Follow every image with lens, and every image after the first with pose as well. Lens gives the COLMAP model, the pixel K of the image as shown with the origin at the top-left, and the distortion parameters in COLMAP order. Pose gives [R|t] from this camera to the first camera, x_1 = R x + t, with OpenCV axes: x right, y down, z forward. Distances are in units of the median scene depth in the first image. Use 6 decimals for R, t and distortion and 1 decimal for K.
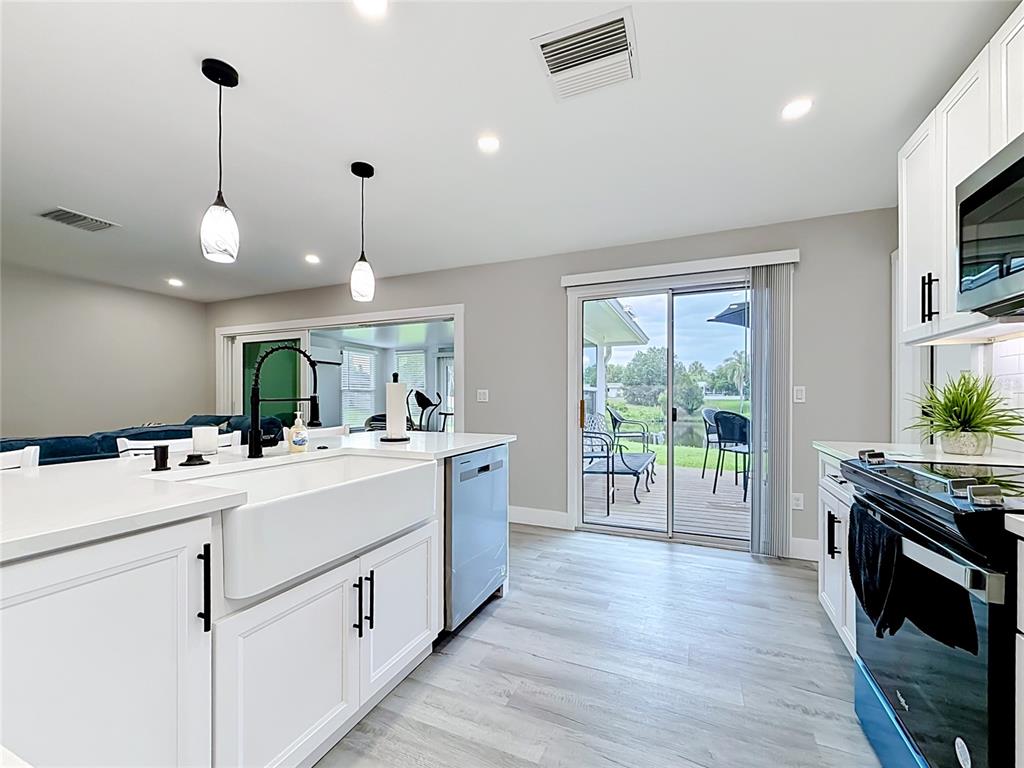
lens RADIAL K [[432.7, 0, 507.9], [0, 432.7, 389.5], [0, 0, 1]] dist [-0.000898, -0.000333]
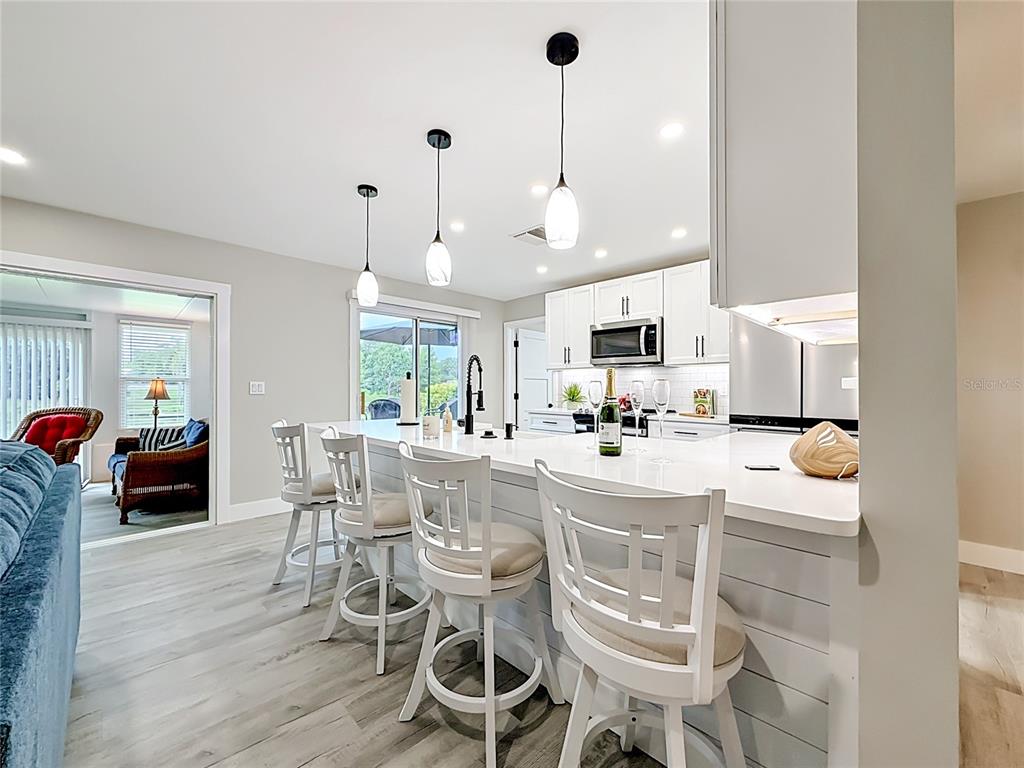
lens RADIAL K [[416.4, 0, 512.0], [0, 416.4, 384.0], [0, 0, 1]] dist [0.001033, 0.000290]
pose [[0.361825, 0.009255, 0.932200, -0.712788], [-0.019524, 0.999807, -0.002348, -0.002752], [-0.932042, -0.017350, 0.361935, 0.143982]]
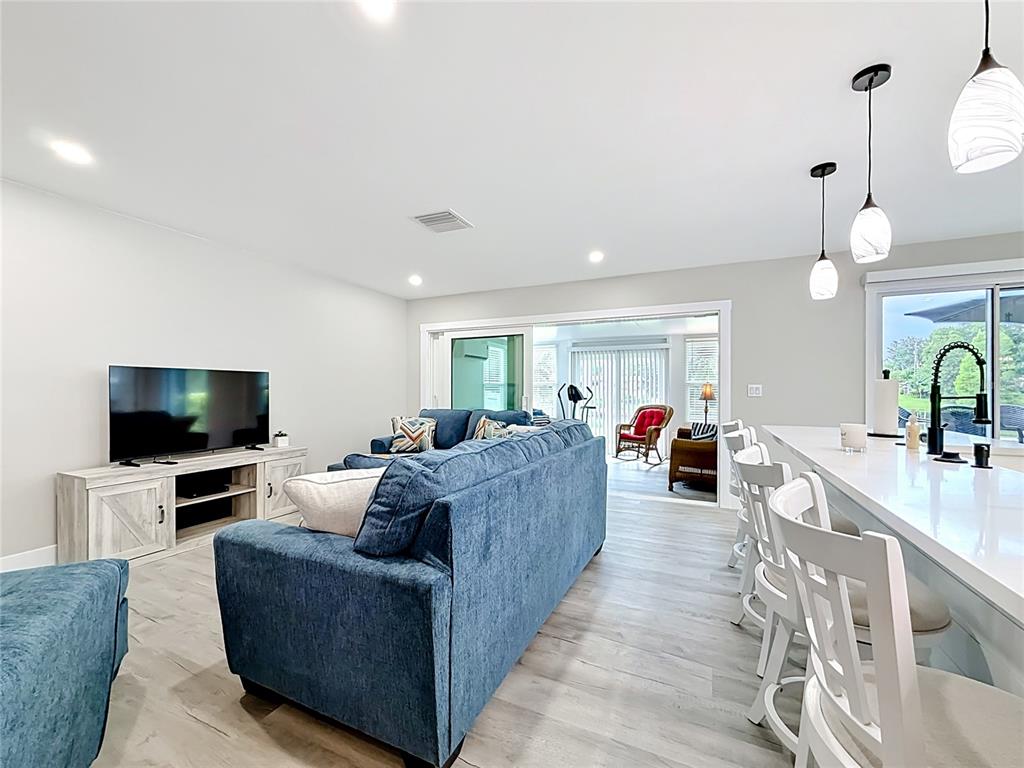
lens RADIAL K [[422.8, 0, 514.5], [0, 422.8, 389.5], [0, 0, 1]] dist [0.002163, 0.000113]
pose [[0.999883, 0.000322, -0.015272, -0.611754], [-0.000070, 0.999864, 0.016518, -0.004435], [0.015276, -0.016515, 0.999747, -0.005396]]
